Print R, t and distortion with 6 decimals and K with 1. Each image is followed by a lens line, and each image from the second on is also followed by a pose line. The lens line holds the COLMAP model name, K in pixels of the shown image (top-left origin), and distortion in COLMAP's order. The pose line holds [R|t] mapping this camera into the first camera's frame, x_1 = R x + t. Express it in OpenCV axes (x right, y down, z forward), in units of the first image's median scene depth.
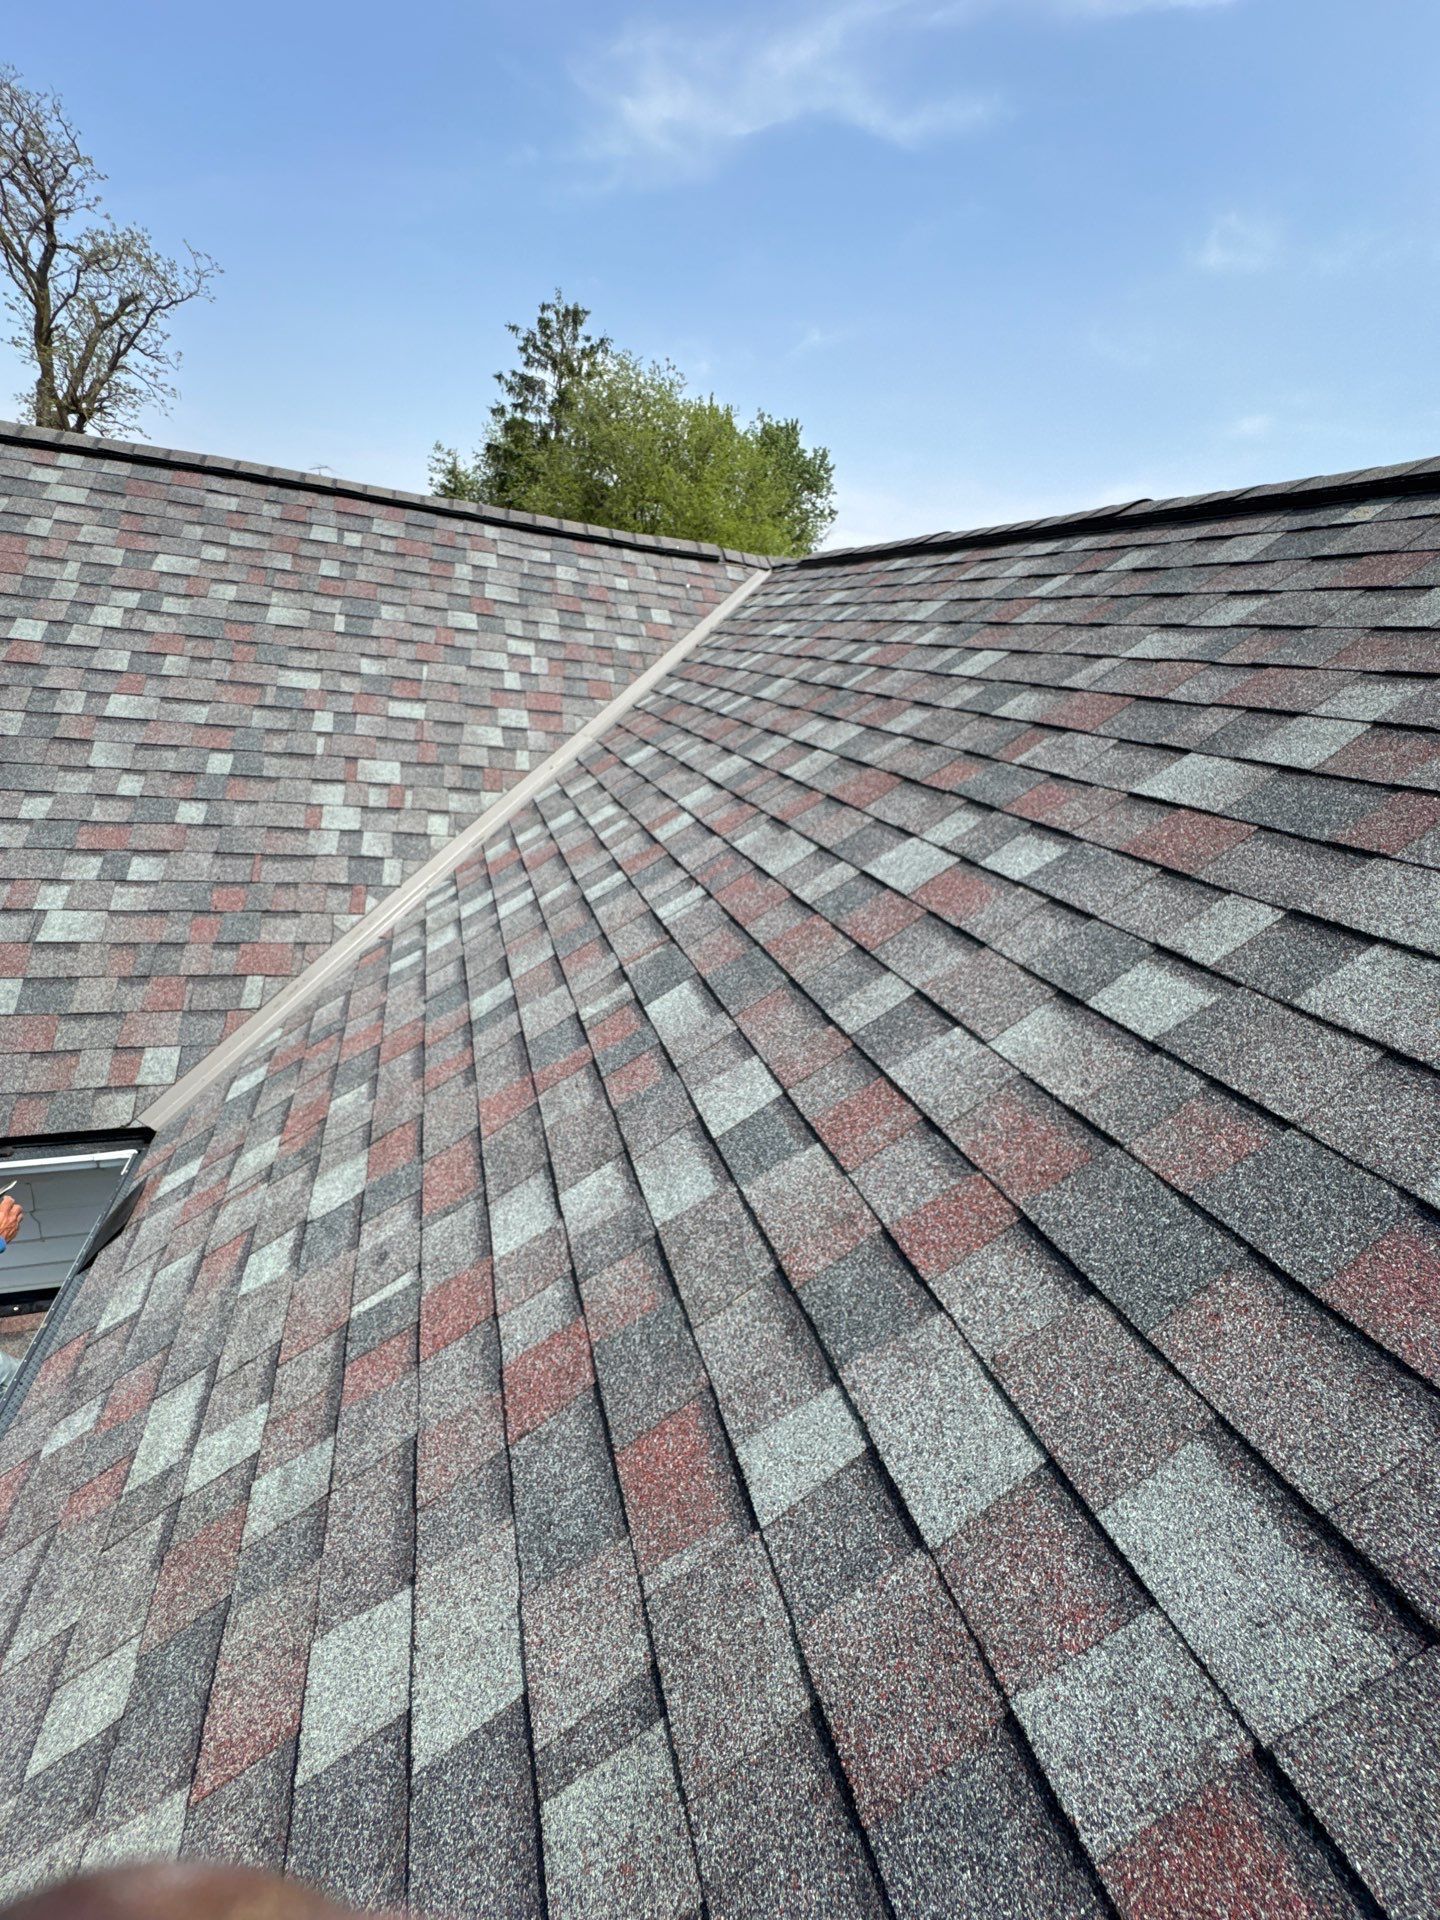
lens RADIAL K [[769.4, 0, 720.0], [0, 769.4, 960.0], [0, 0, 1]] dist [-0.001807, 0.000125]
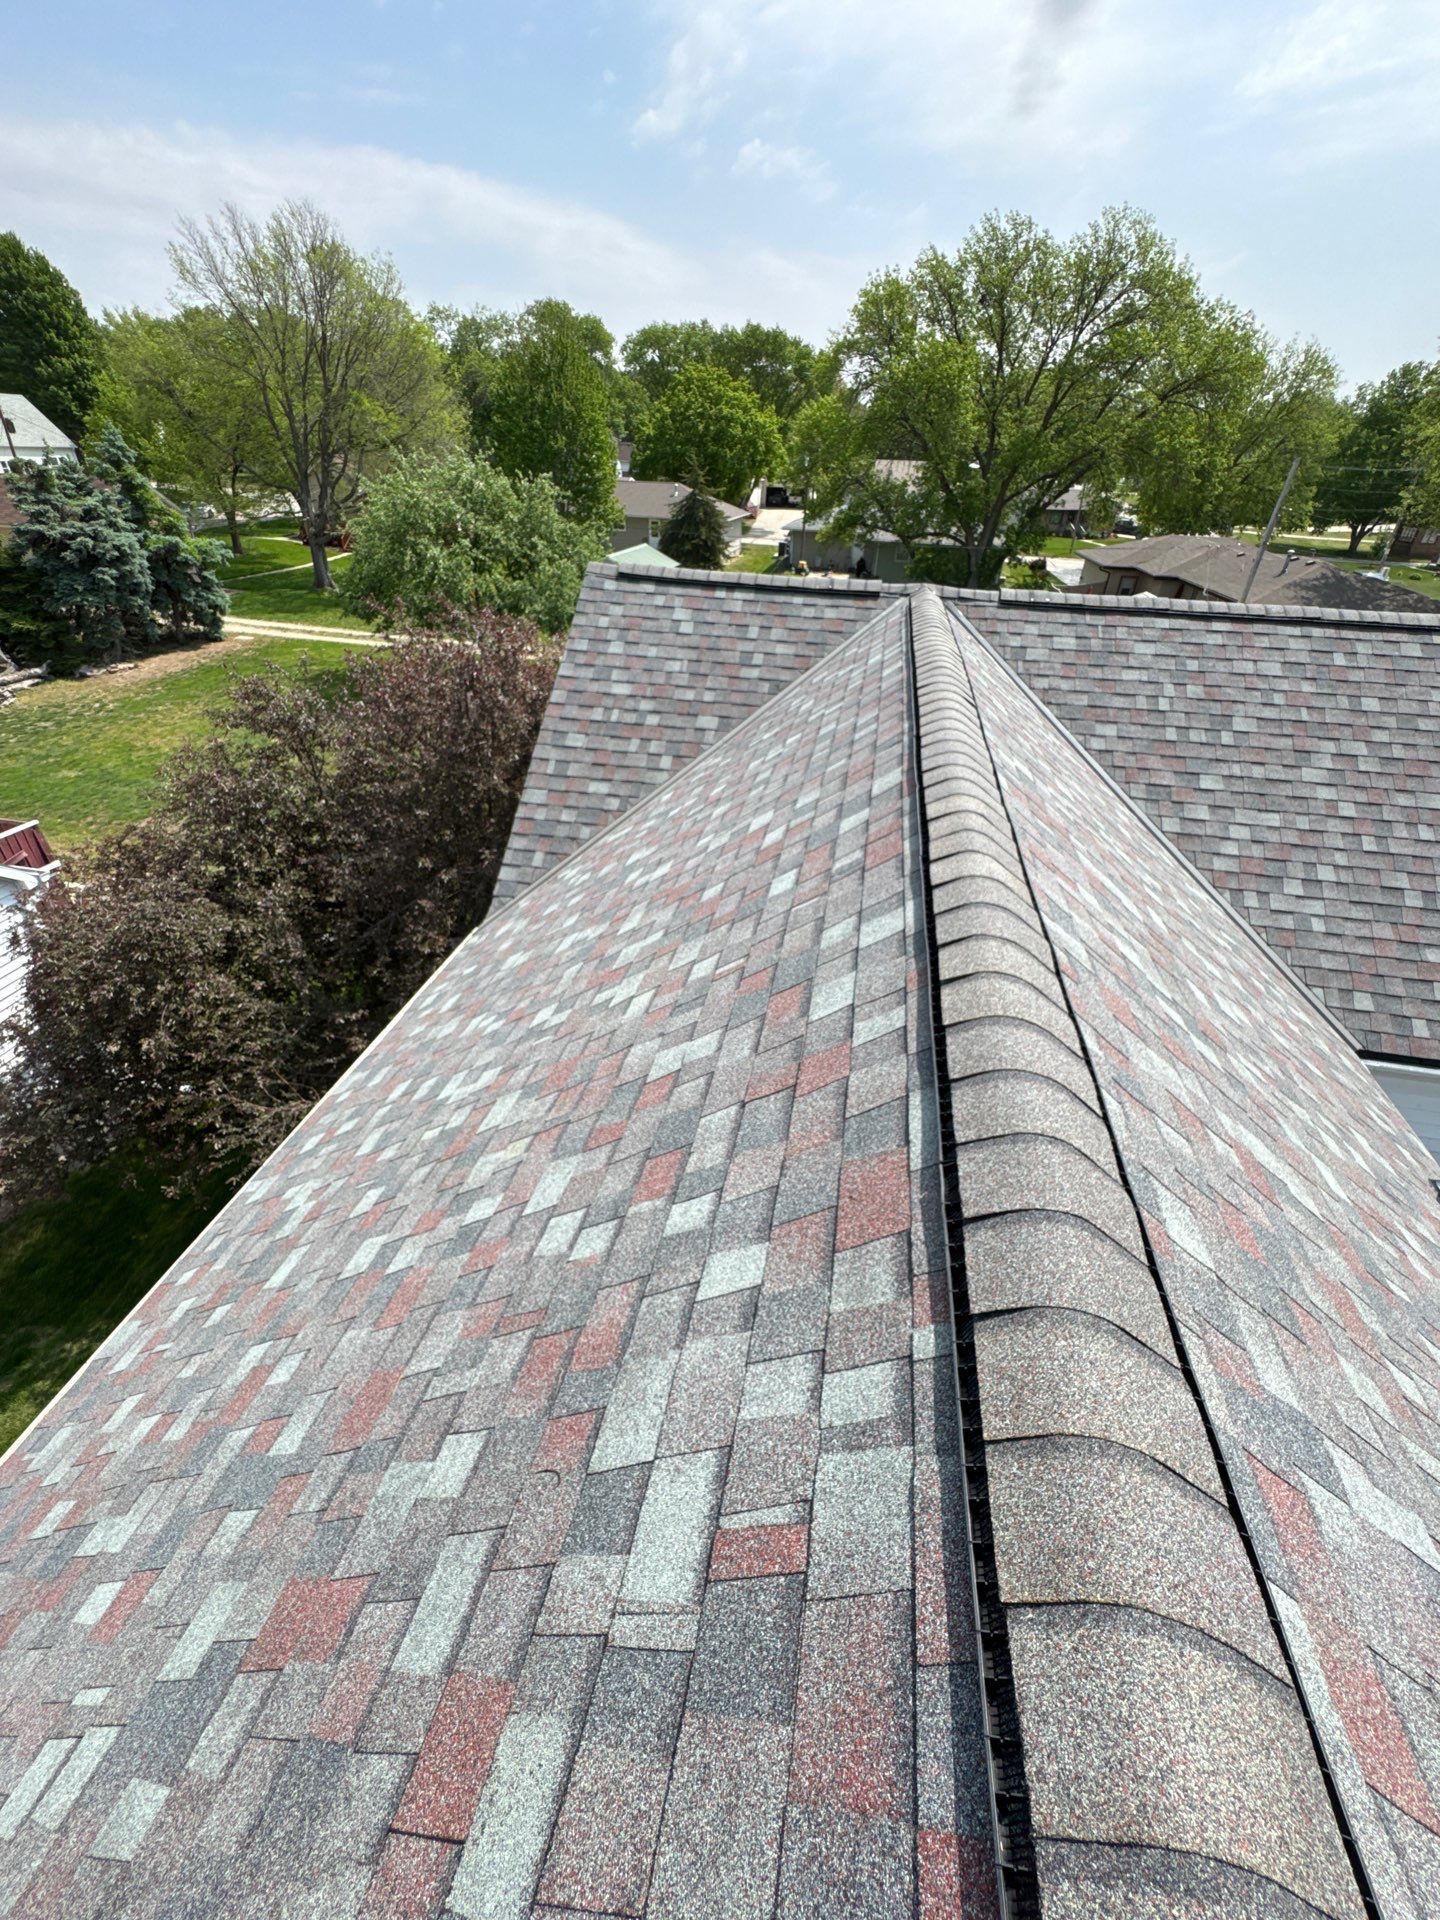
lens RADIAL K [[768.6, 0, 721.5], [0, 768.6, 954.2], [0, 0, 1]] dist [-0.001843, -0.000539]
pose [[0.490897, -0.562413, 0.665366, -2.632478], [0.354470, 0.826583, 0.437162, -1.414474], [-0.795846, 0.021251, 0.605126, 1.031899]]
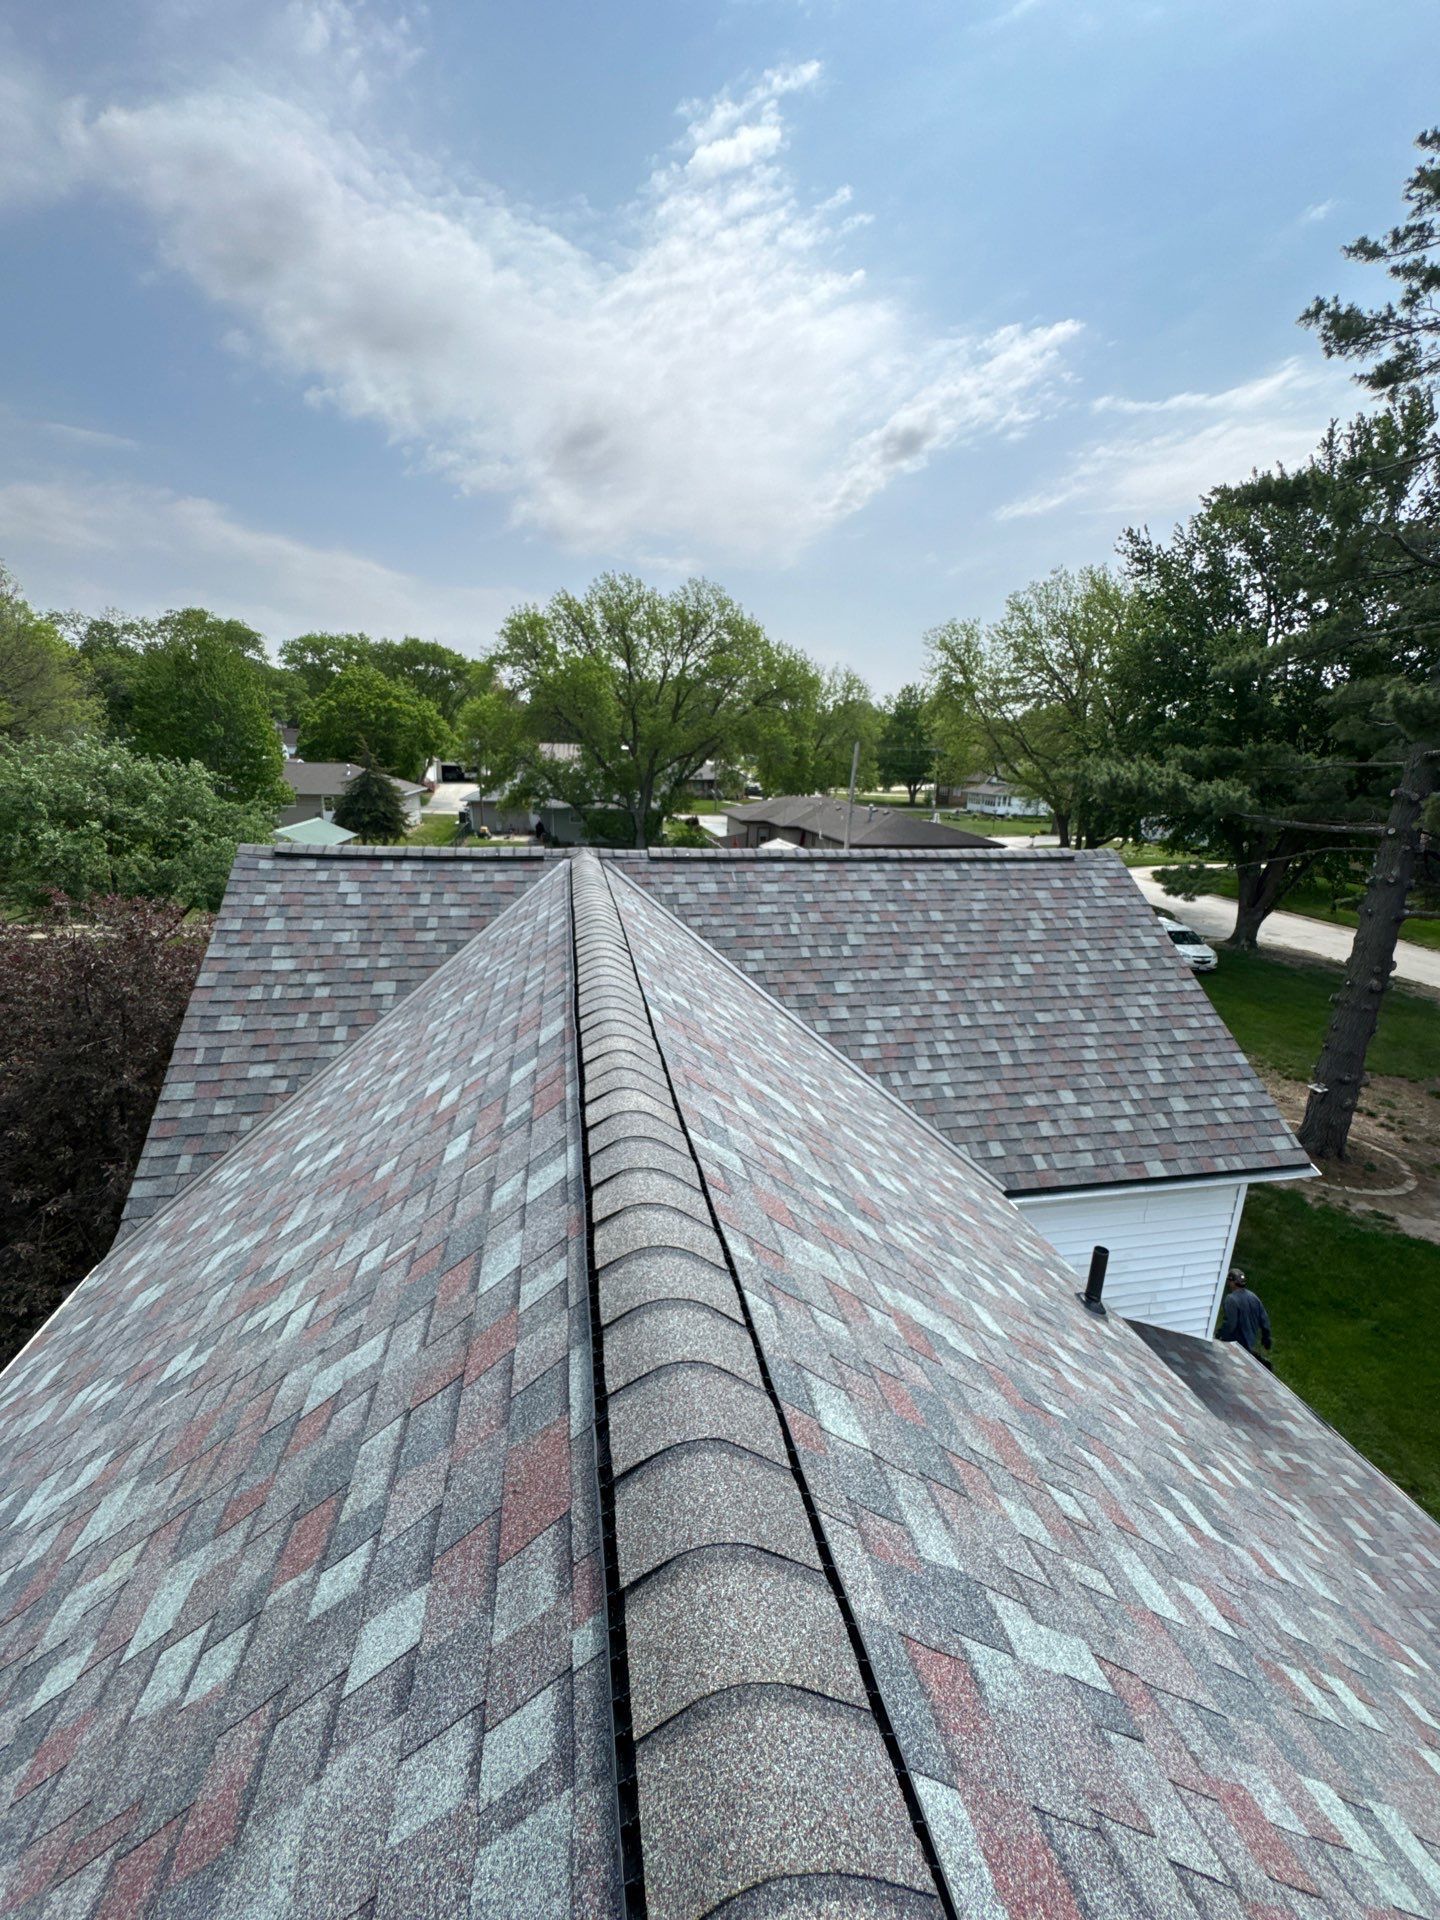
lens RADIAL K [[769.4, 0, 720.0], [0, 769.4, 960.0], [0, 0, 1]] dist [-0.001807, 0.000125]
pose [[0.133506, -0.378877, 0.915766, -2.633727], [0.360245, 0.879382, 0.311305, -1.417030], [-0.923255, 0.288339, 0.253892, 0.927761]]
